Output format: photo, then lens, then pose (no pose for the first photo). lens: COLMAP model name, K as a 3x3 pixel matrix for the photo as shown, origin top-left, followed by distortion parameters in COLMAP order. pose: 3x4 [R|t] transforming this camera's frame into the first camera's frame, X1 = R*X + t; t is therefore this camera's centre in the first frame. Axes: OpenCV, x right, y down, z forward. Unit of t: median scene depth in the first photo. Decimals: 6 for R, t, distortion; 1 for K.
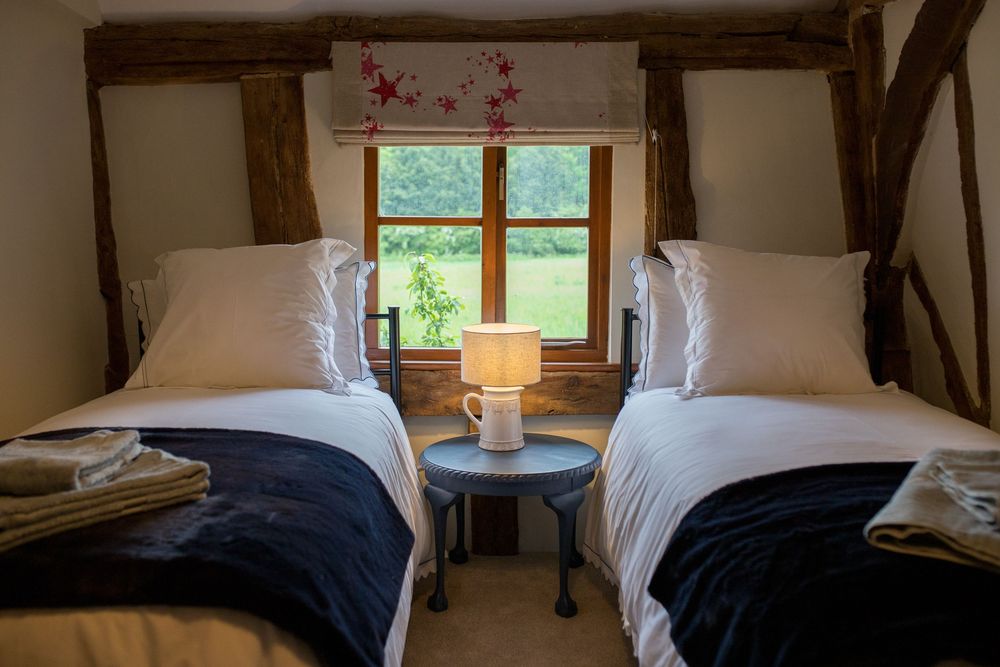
lens RADIAL K [[1022.1, 0, 498.8], [0, 1022.1, 333.1], [0, 0, 1]] dist [-0.036004, 0.000000]
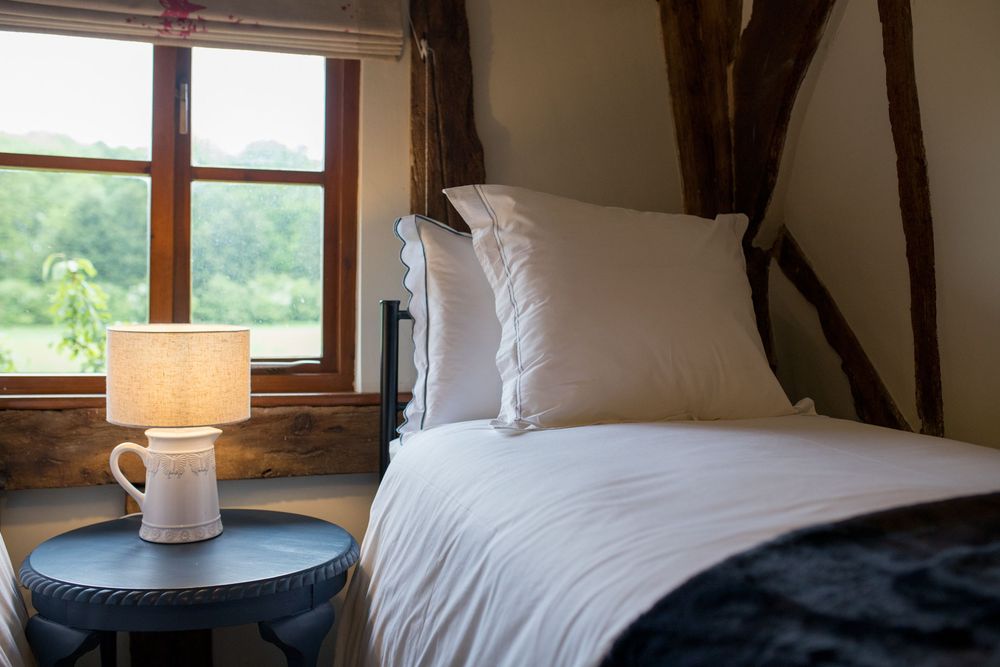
lens RADIAL K [[1022.1, 0, 523.1], [0, 1022.1, 321.6], [0, 0, 1]] dist [-0.036004, 0.000000]
pose [[0.951400, -0.000657, 0.307957, 0.009241], [0.024673, 0.996946, -0.074097, 0.037442], [-0.306968, 0.078095, 0.948510, 0.379399]]
